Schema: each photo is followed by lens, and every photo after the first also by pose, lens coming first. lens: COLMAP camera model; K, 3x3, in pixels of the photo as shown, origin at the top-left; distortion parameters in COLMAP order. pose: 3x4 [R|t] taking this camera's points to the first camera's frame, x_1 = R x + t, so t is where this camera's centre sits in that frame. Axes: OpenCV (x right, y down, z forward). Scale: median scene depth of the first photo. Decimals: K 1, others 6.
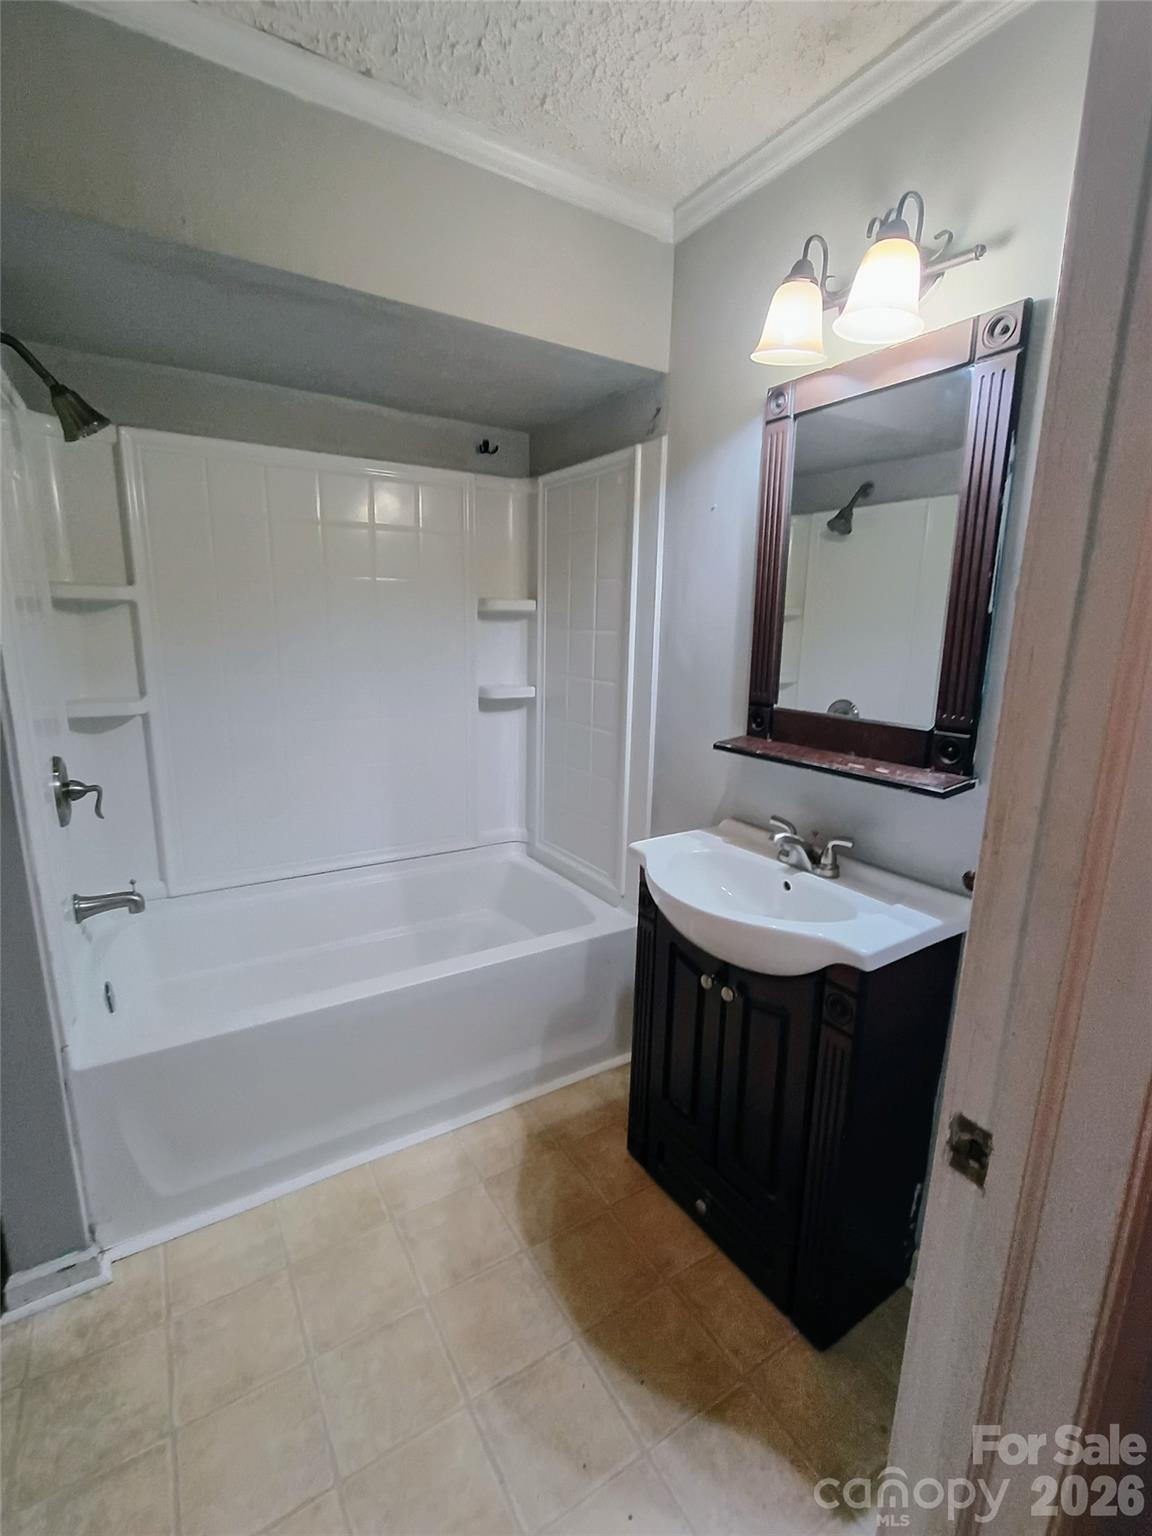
lens RADIAL K [[699.9, 0, 572.3], [0, 699.9, 769.9], [0, 0, 1]] dist [-0.003252, 0.000435]
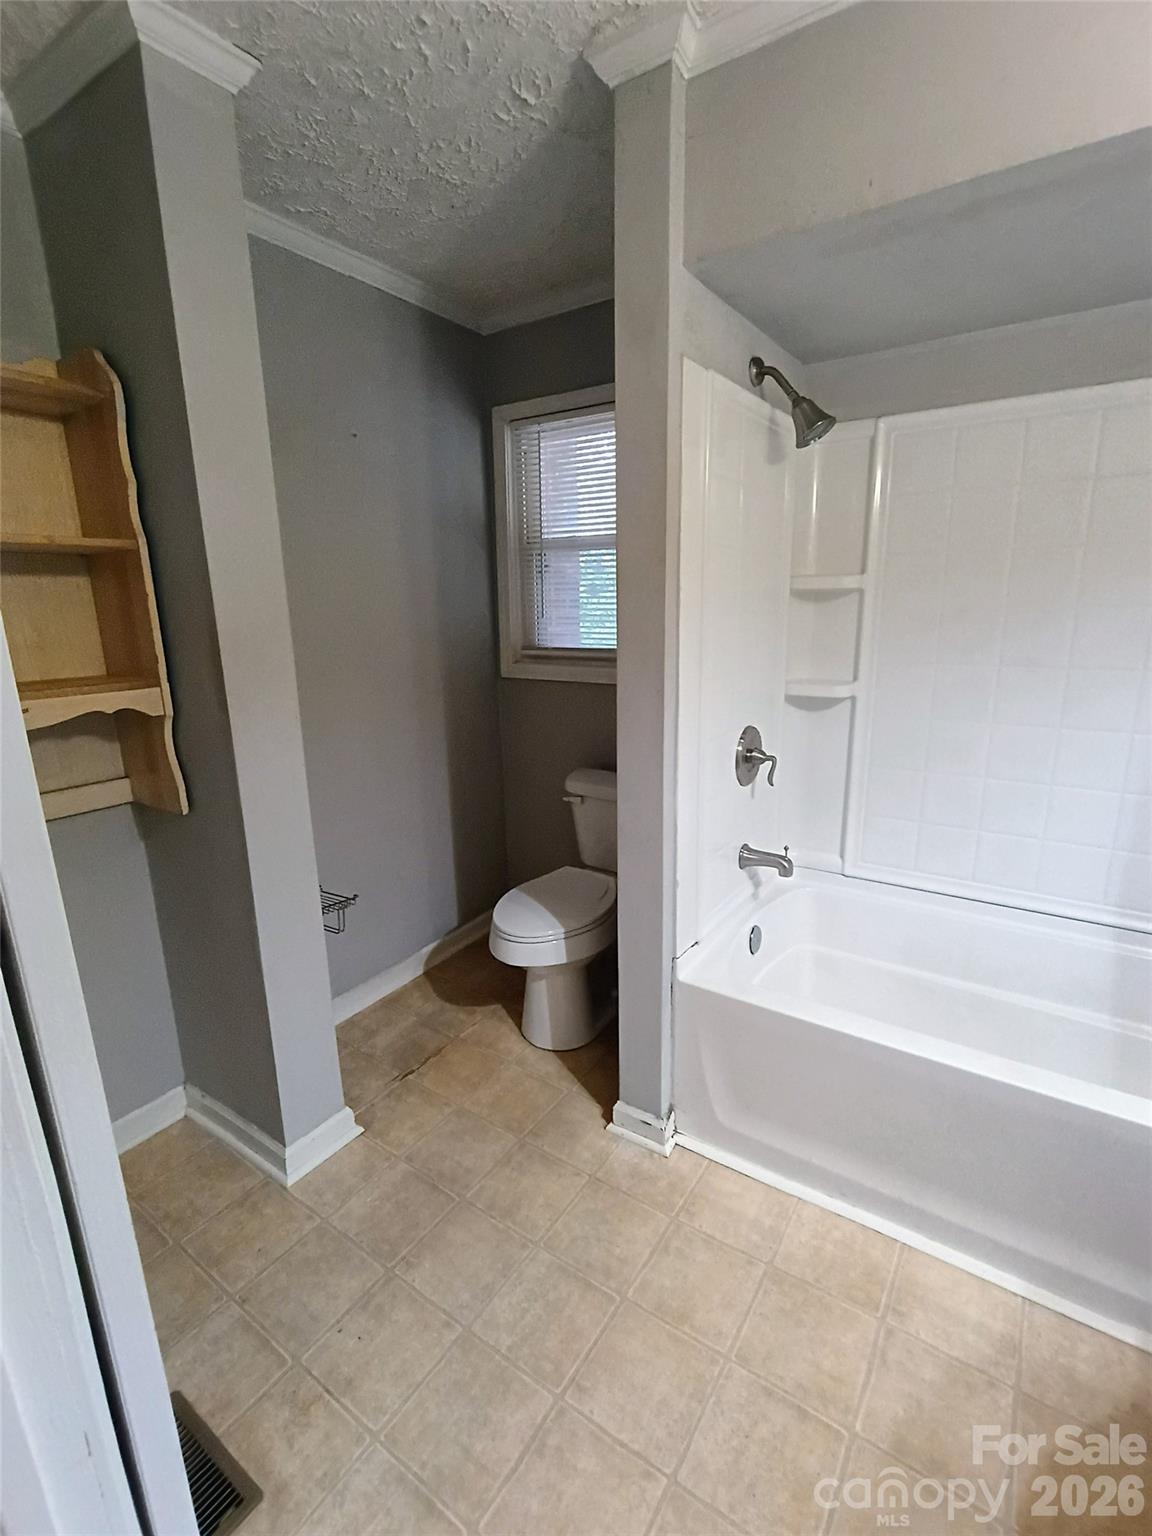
lens RADIAL K [[699.9, 0, 577.5], [0, 699.9, 771.5], [0, 0, 1]] dist [-0.003252, 0.000435]
pose [[0.418712, 0.187939, -0.888459, 0.194225], [-0.166719, 0.977631, 0.128231, -0.045175], [0.892684, 0.094431, 0.440679, 0.219991]]
